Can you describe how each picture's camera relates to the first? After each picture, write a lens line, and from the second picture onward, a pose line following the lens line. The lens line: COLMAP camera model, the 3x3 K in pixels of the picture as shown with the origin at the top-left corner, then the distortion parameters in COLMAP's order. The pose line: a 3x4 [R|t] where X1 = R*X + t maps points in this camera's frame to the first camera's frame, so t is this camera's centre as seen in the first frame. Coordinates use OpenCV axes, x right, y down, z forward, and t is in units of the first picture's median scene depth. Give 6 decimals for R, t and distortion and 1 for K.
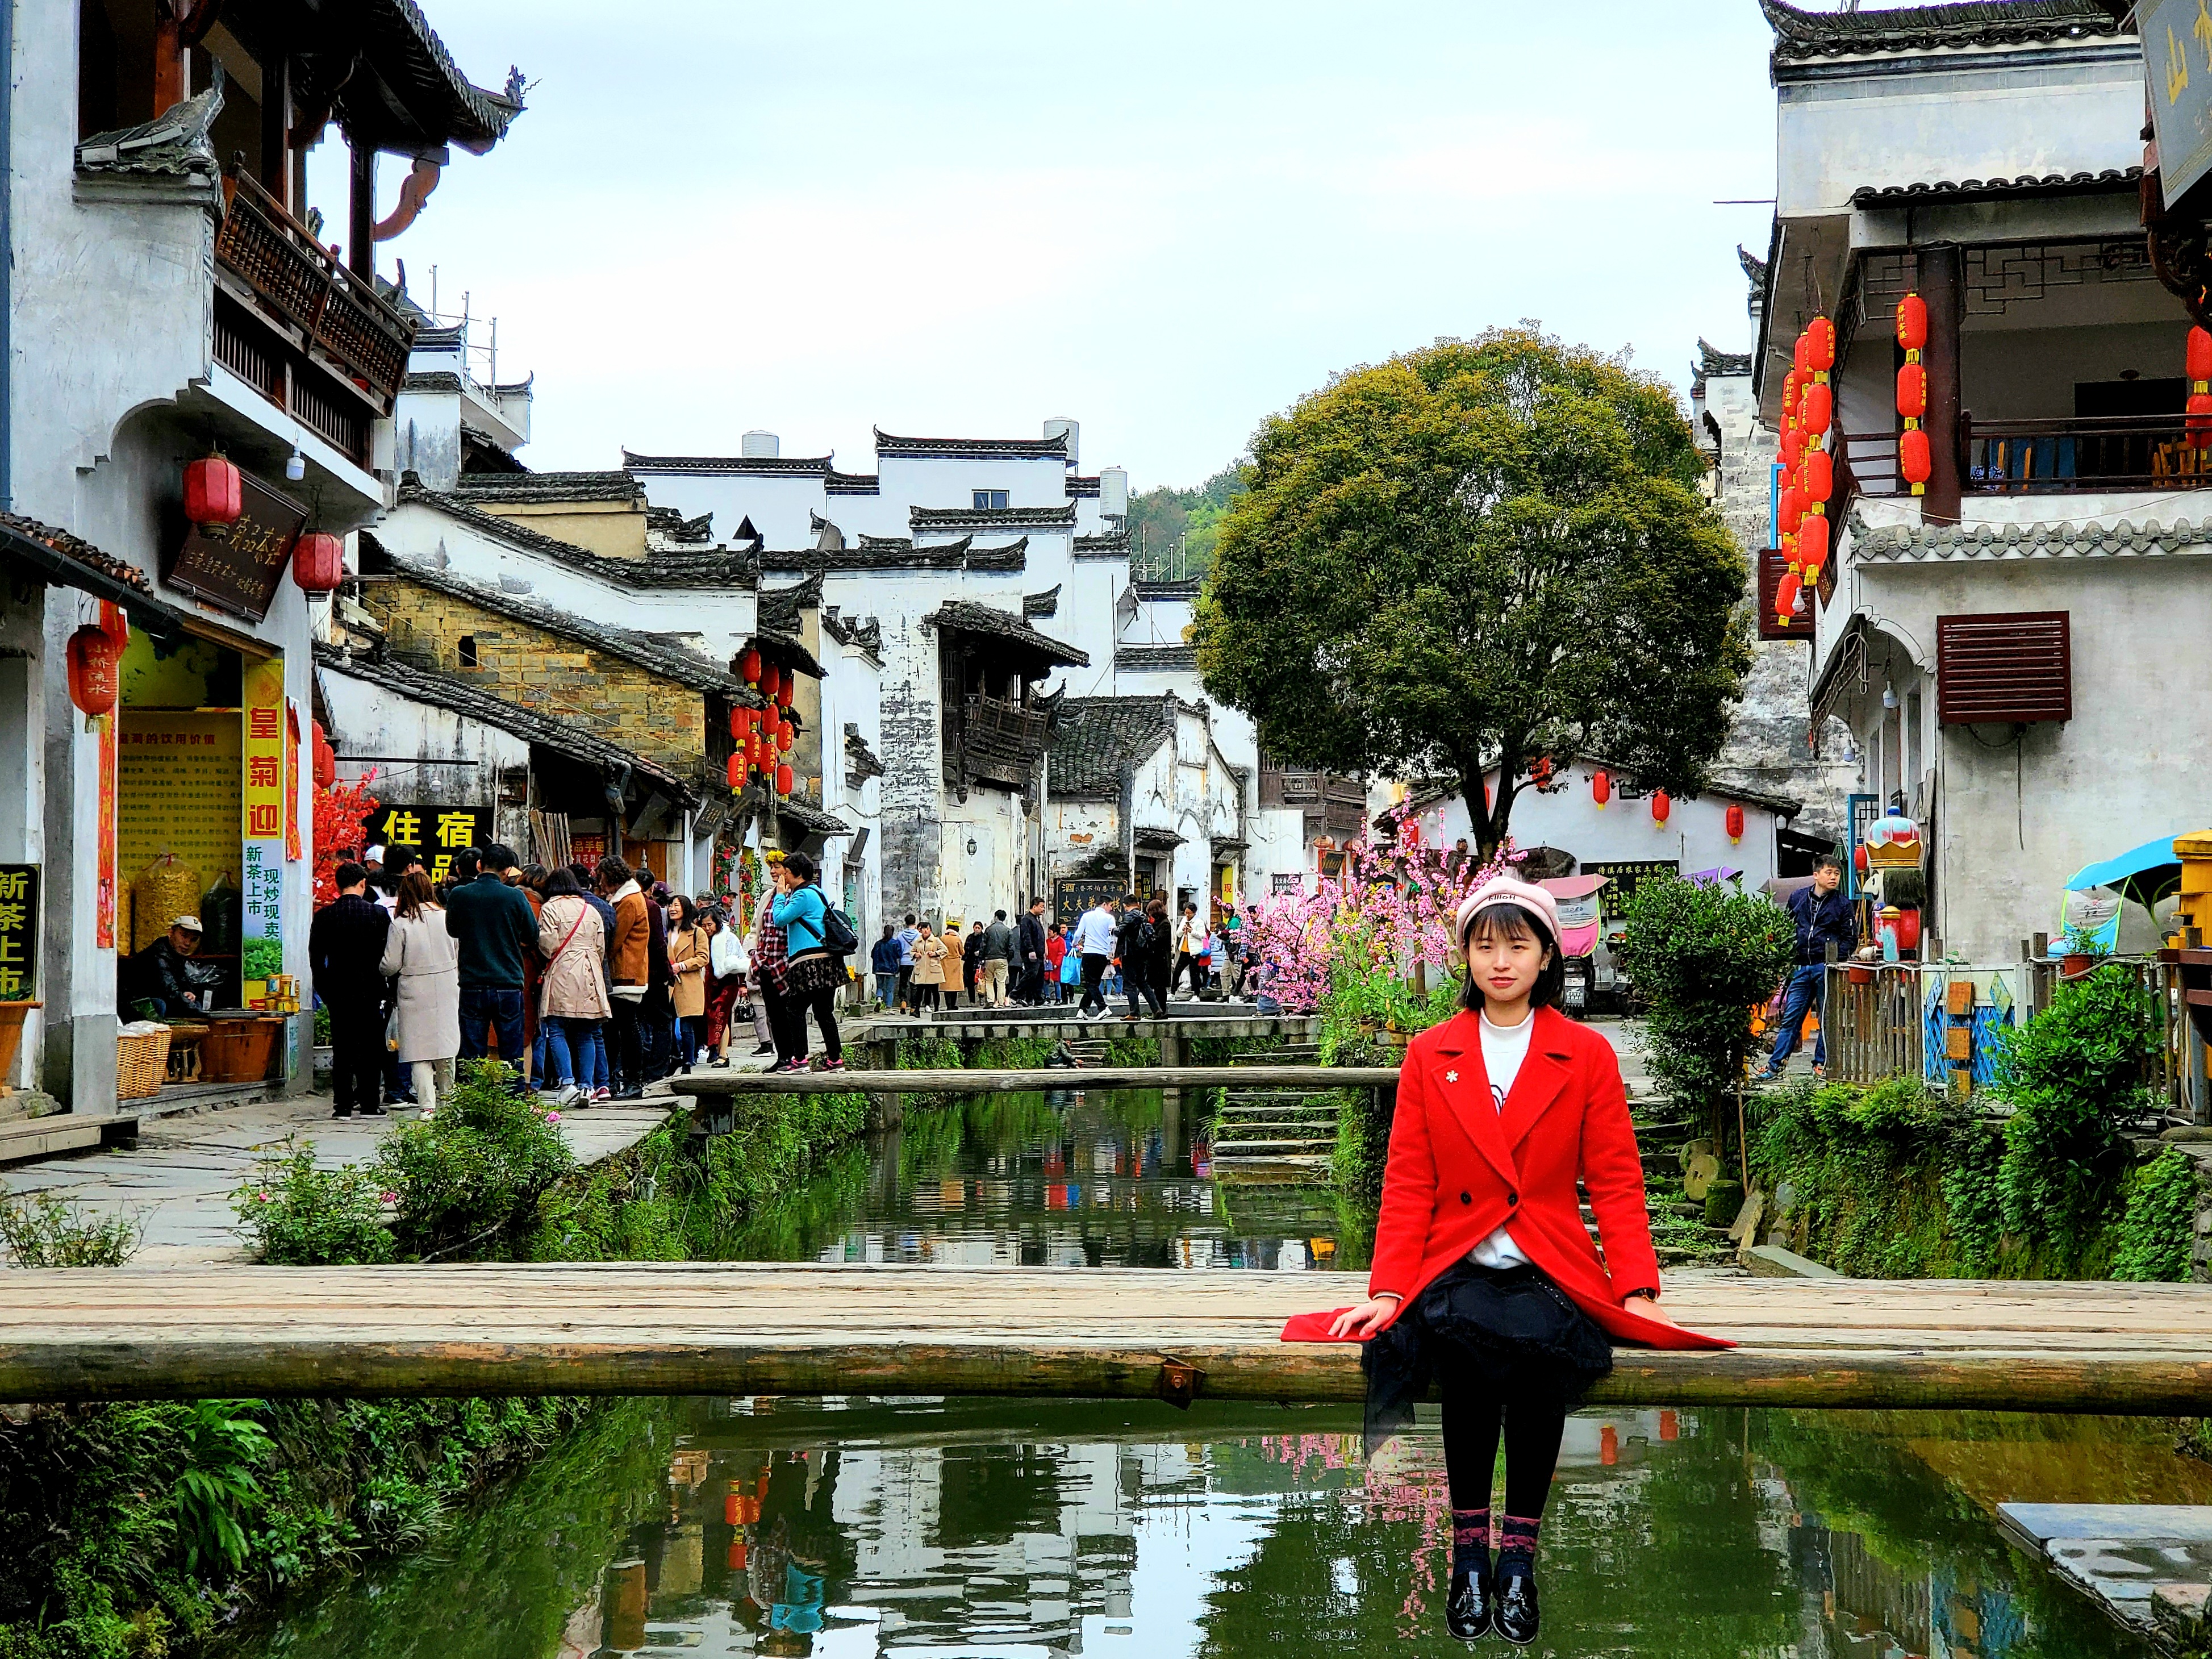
lens RADIAL K [[3963.4, 0, 1106.0], [0, 3963.4, 829.5], [0, 0, 1]] dist [0.286186, -0.094949]
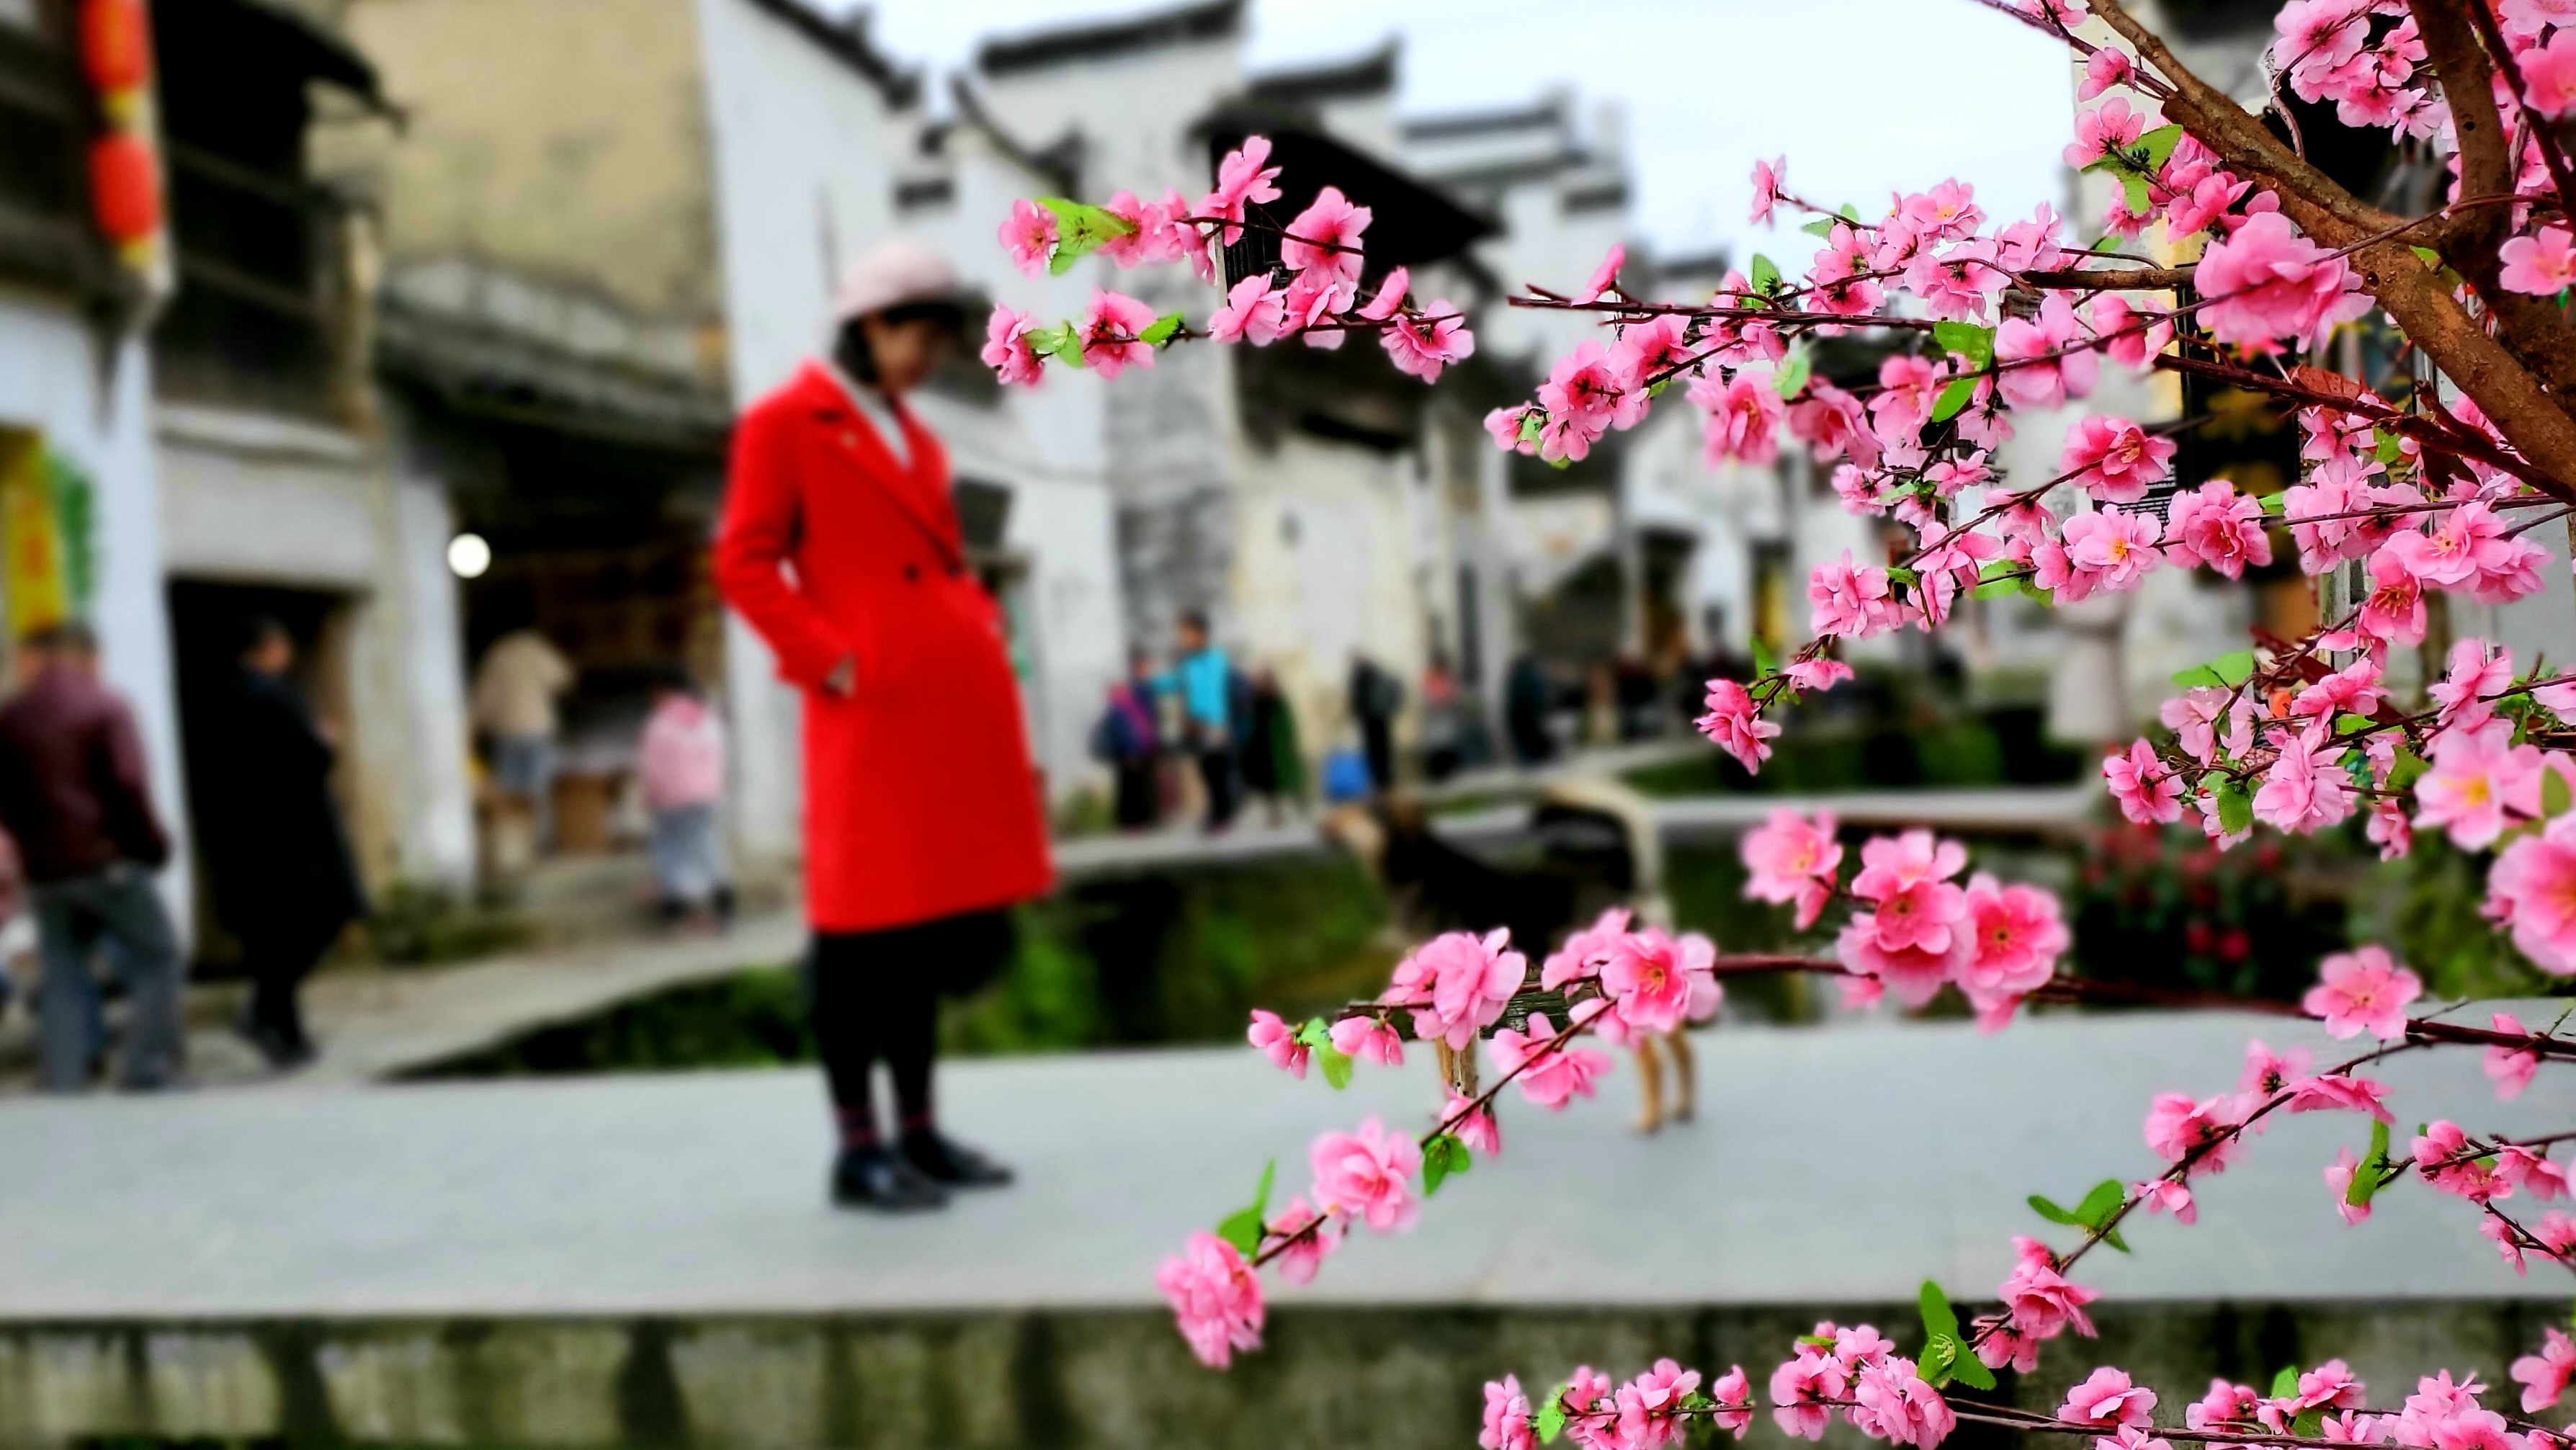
lens RADIAL K [[1990.6, 0, 1288.0], [0, 1990.6, 725.0], [0, 0, 1]] dist [-0.002624, -0.000584]
pose [[0.972754, -0.054576, -0.225327, 0.036202], [0.064997, 0.997120, 0.039089, 0.025264], [0.222544, -0.052670, 0.973499, 0.850982]]
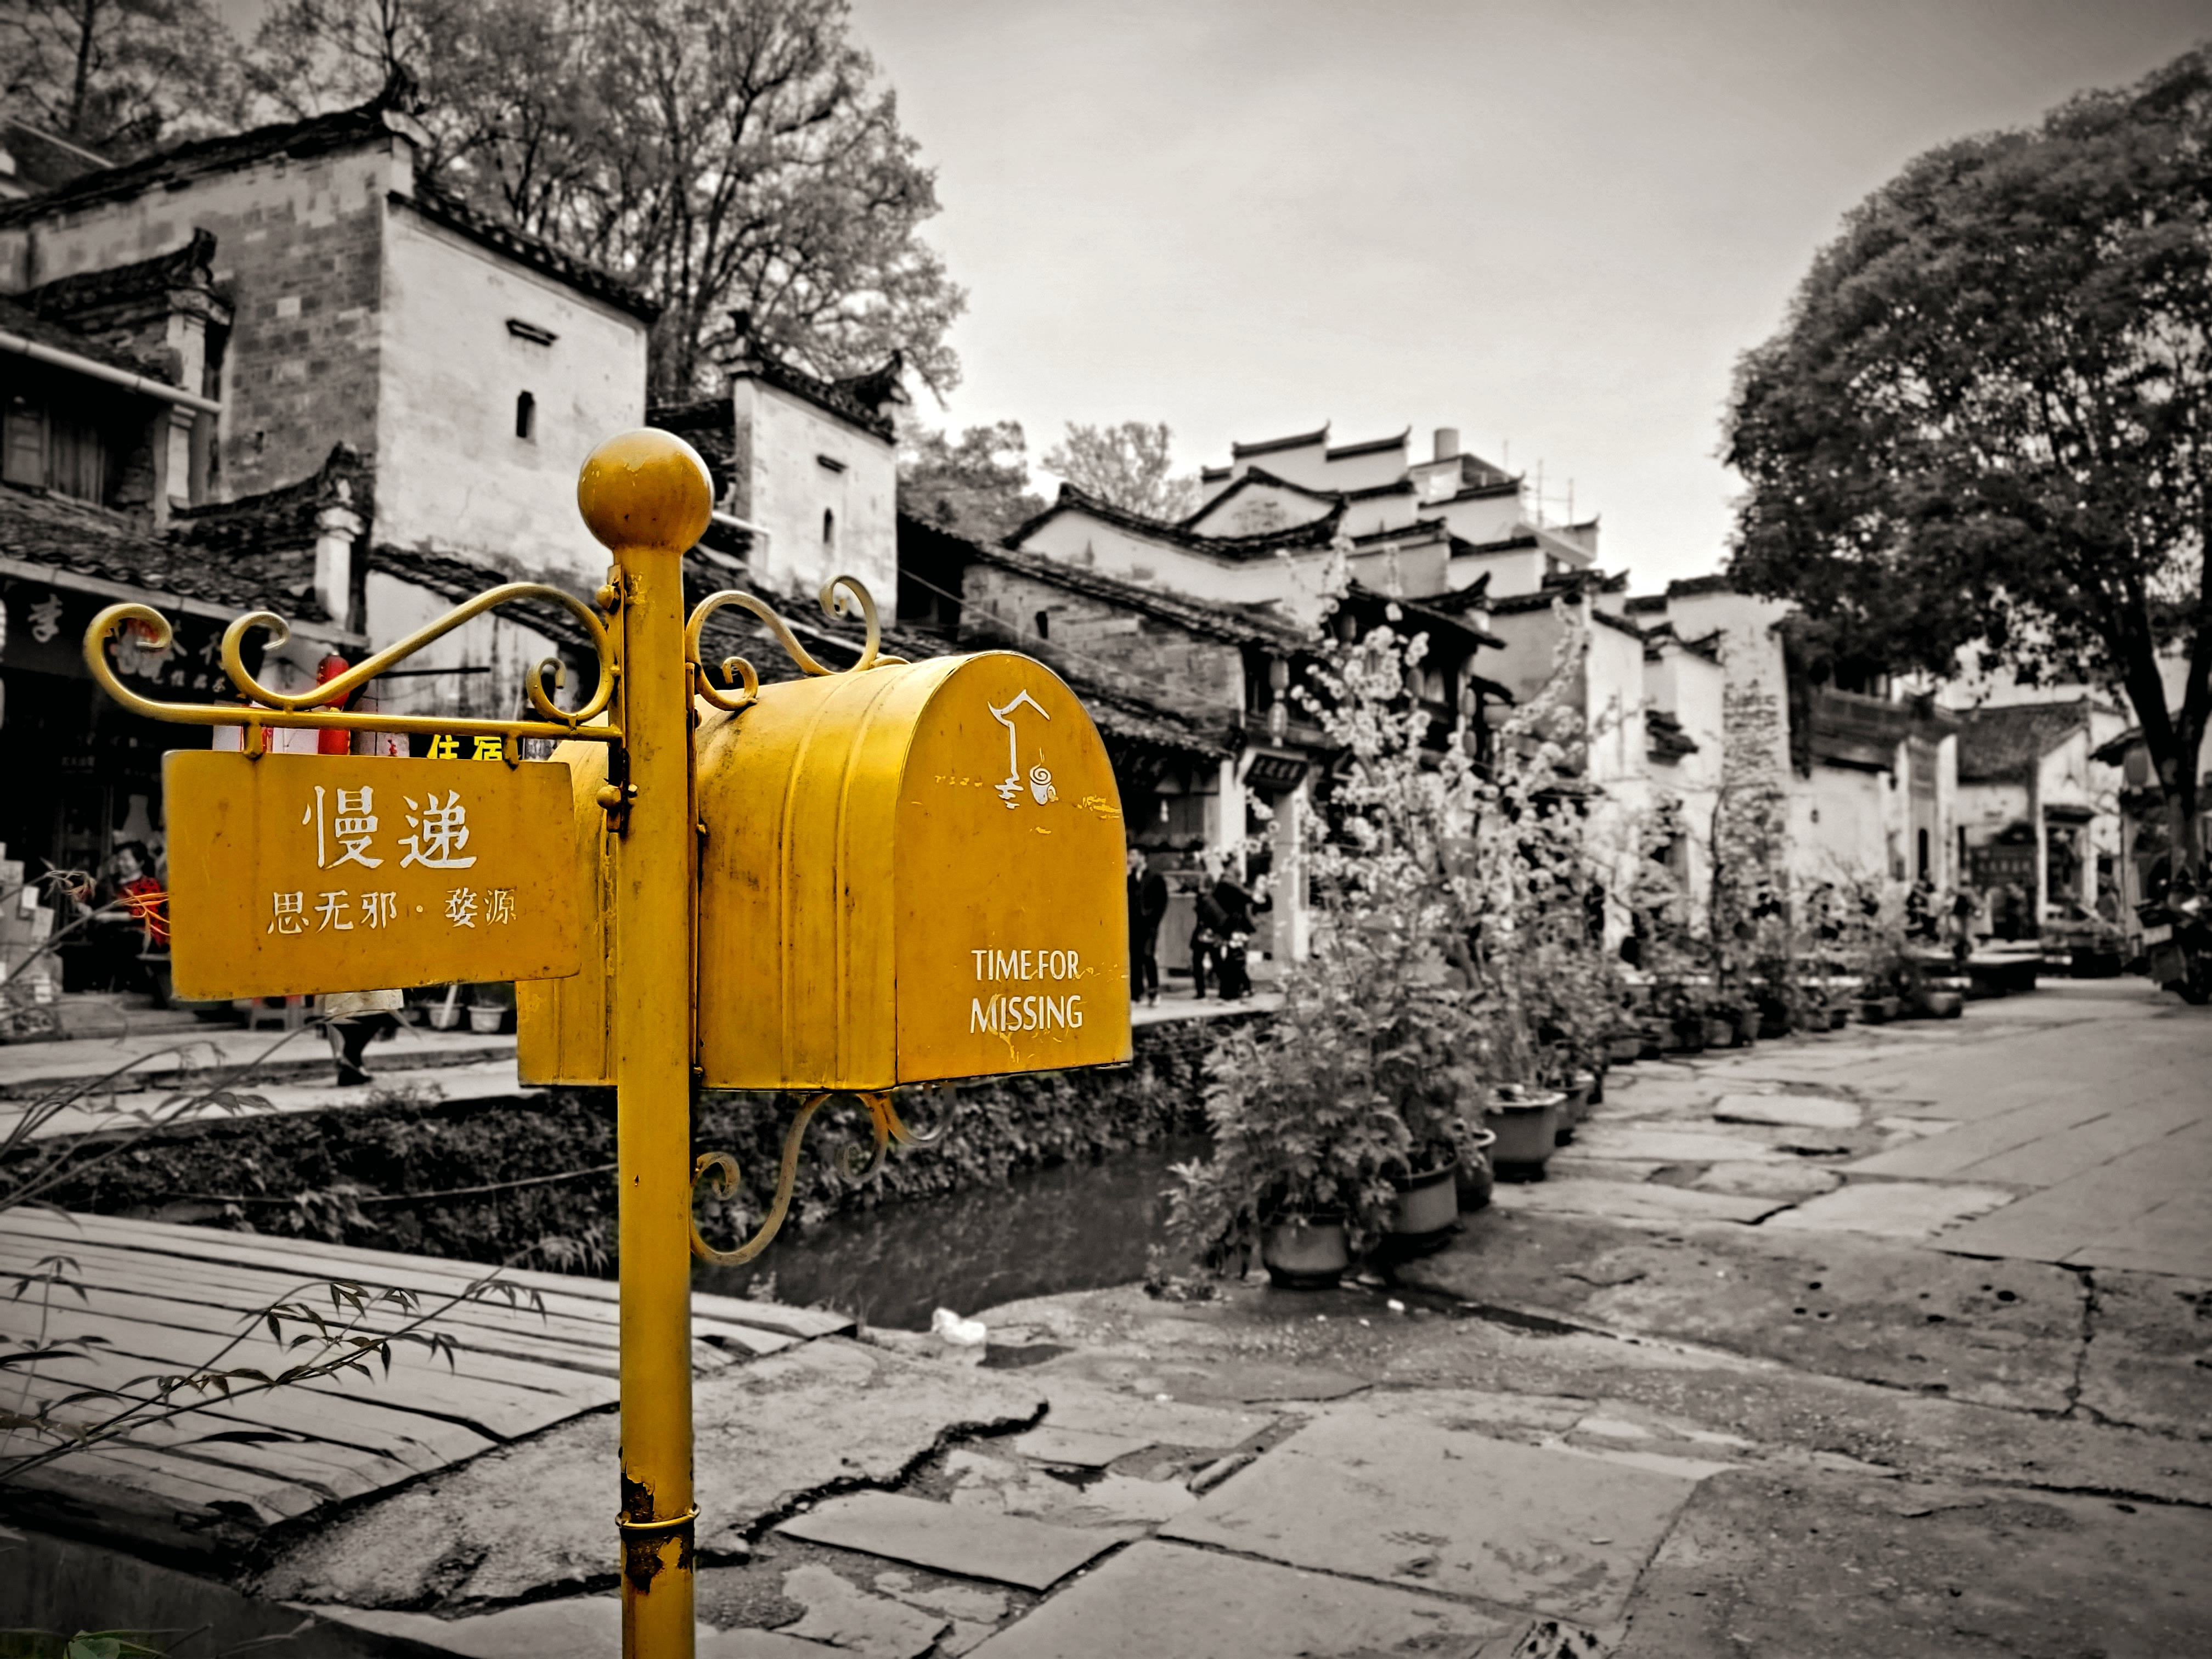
lens RADIAL K [[1693.5, 0, 1106.0], [0, 1693.5, 829.5], [0, 0, 1]] dist [0.195459, -0.387734]
pose [[0.821173, -0.020371, -0.570316, 0.102198], [0.013668, 0.999778, -0.016030, 0.016260], [0.570516, 0.005369, 0.821269, 0.547182]]
